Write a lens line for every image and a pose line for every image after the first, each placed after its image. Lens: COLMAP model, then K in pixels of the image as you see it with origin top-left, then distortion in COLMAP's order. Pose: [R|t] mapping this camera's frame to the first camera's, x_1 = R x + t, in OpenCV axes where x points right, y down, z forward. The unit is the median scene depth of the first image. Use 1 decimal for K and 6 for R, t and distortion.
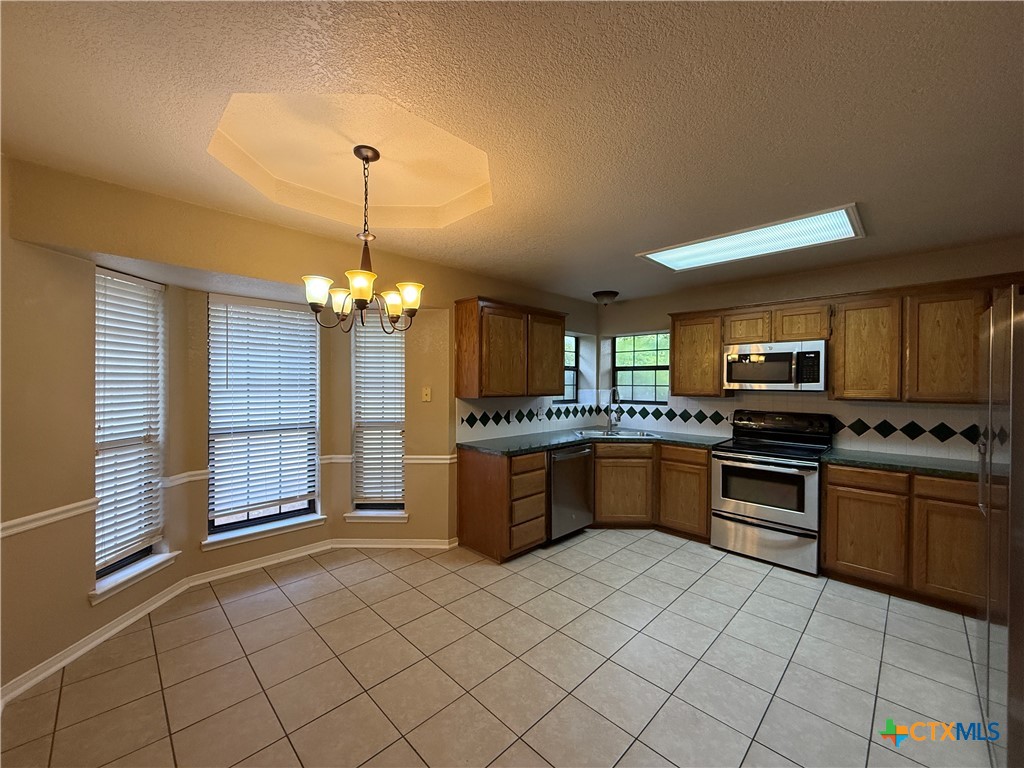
lens RADIAL K [[413.8, 0, 511.0], [0, 413.8, 383.4], [0, 0, 1]] dist [-0.002108, -0.000543]
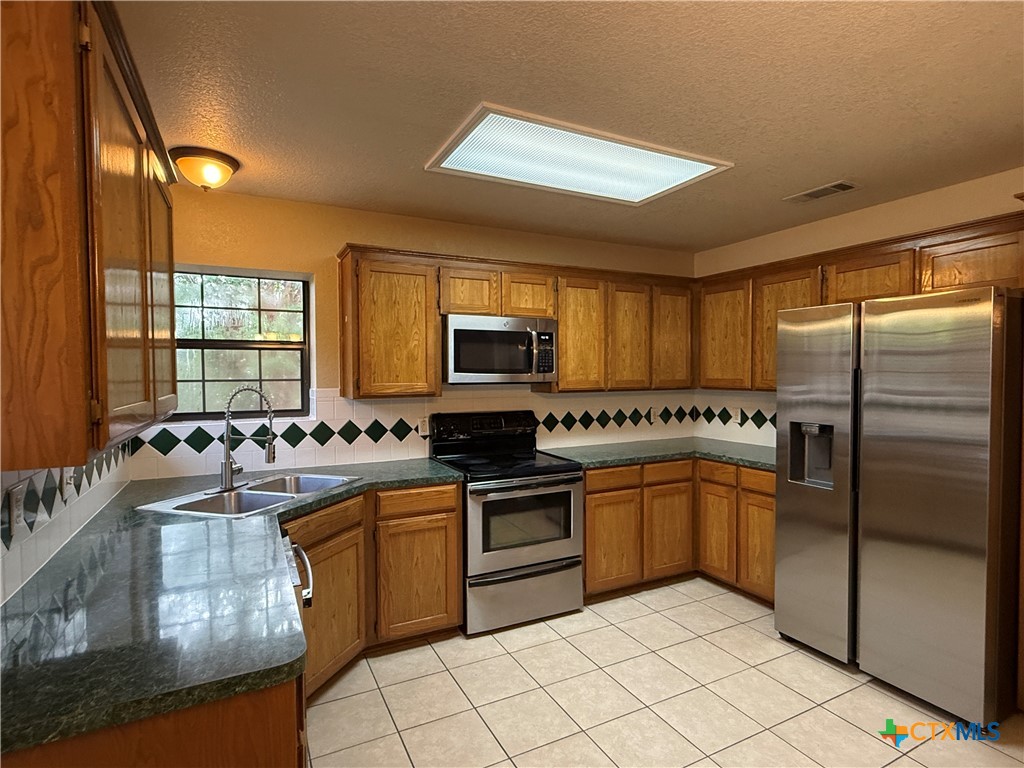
lens RADIAL K [[524.7, 0, 511.9], [0, 524.7, 387.2], [0, 0, 1]] dist [-0.007304, -0.000373]
pose [[0.306210, -0.033618, 0.951370, -0.240215], [0.009802, 0.999435, 0.032162, -0.005279], [-0.951914, -0.000523, 0.306366, 0.721296]]
